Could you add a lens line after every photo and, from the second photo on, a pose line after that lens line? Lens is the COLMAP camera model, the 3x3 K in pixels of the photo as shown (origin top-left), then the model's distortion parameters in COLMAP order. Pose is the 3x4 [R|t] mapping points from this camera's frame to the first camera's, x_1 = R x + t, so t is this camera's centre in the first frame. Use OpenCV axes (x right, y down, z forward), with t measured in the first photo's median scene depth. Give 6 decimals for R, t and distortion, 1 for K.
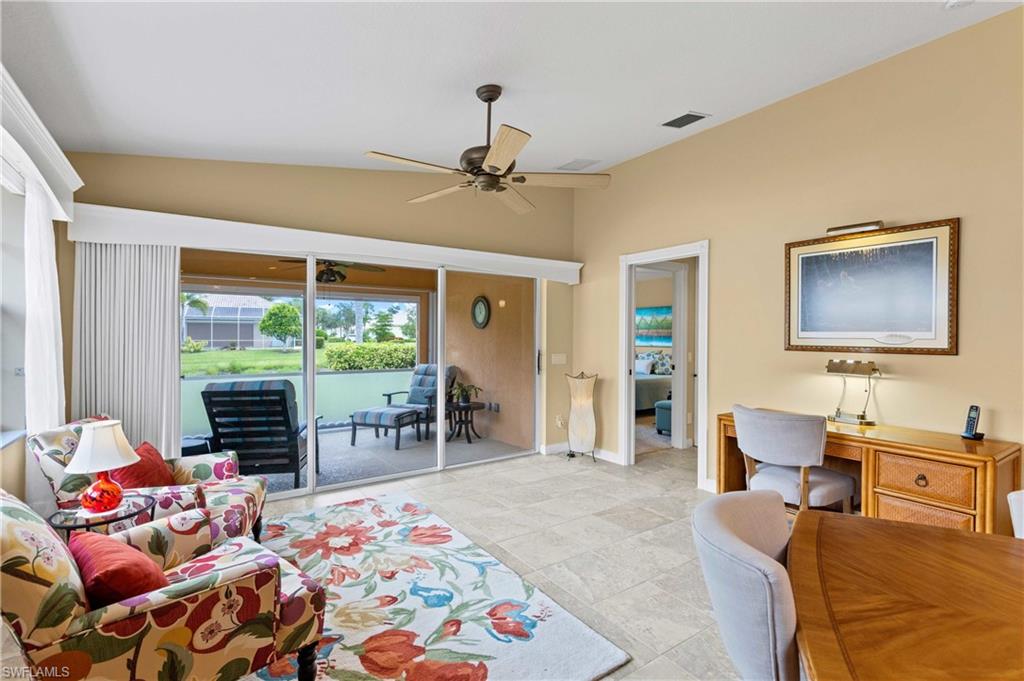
lens RADIAL K [[475.0, 0, 512.0], [0, 475.0, 340.5], [0, 0, 1]] dist [0.000186, -0.000037]
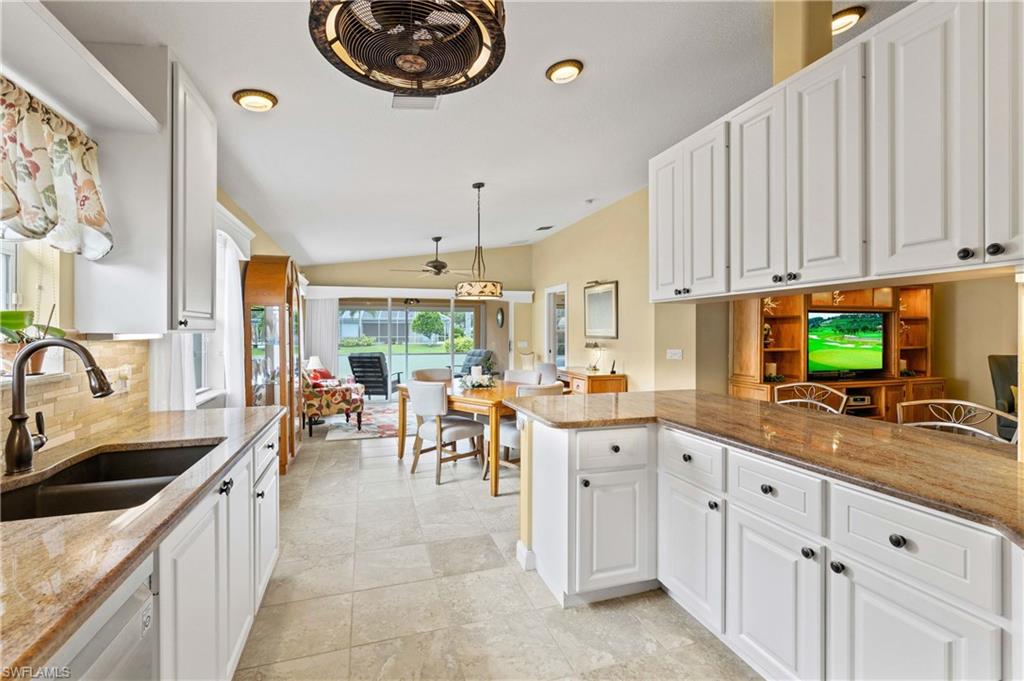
lens RADIAL K [[461.1, 0, 512.0], [0, 461.1, 340.5], [0, 0, 1]] dist [-0.000060, -0.000013]
pose [[0.956223, -0.000302, -0.292640, 0.585651], [0.002553, 0.999970, 0.007313, 0.010226], [0.292629, -0.007740, 0.956195, -0.699972]]
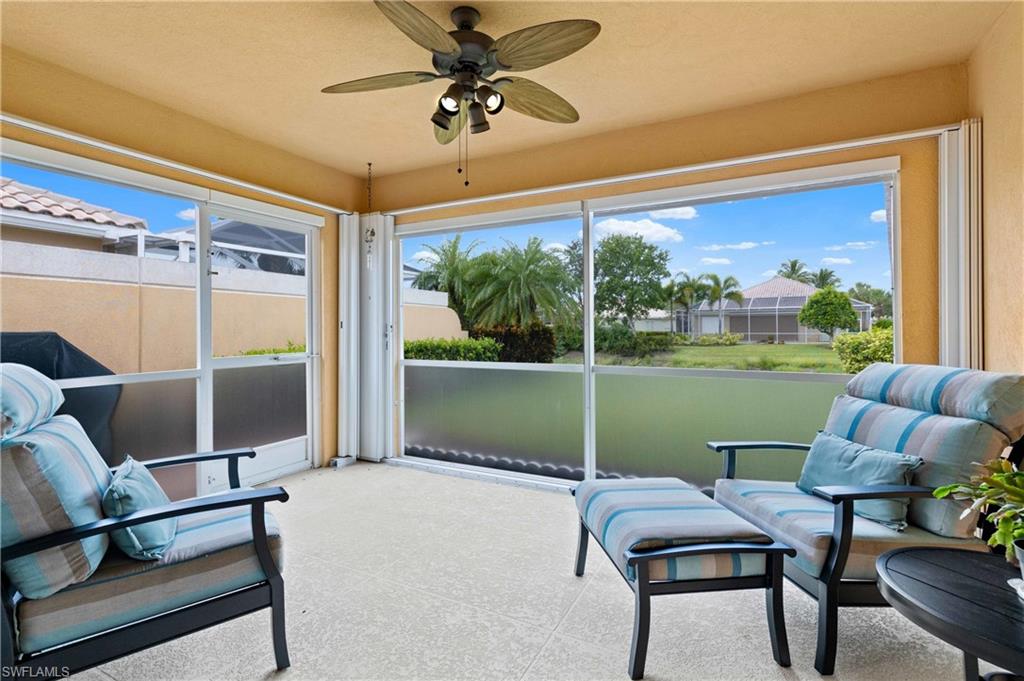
lens RADIAL K [[475.0, 0, 512.0], [0, 475.0, 340.5], [0, 0, 1]] dist [0.000186, -0.000037]
pose [[0.461194, 0.008894, -0.887255, -0.040989], [-0.002923, 0.999960, 0.008504, 0.046621], [0.887294, -0.001329, 0.461202, 0.919227]]
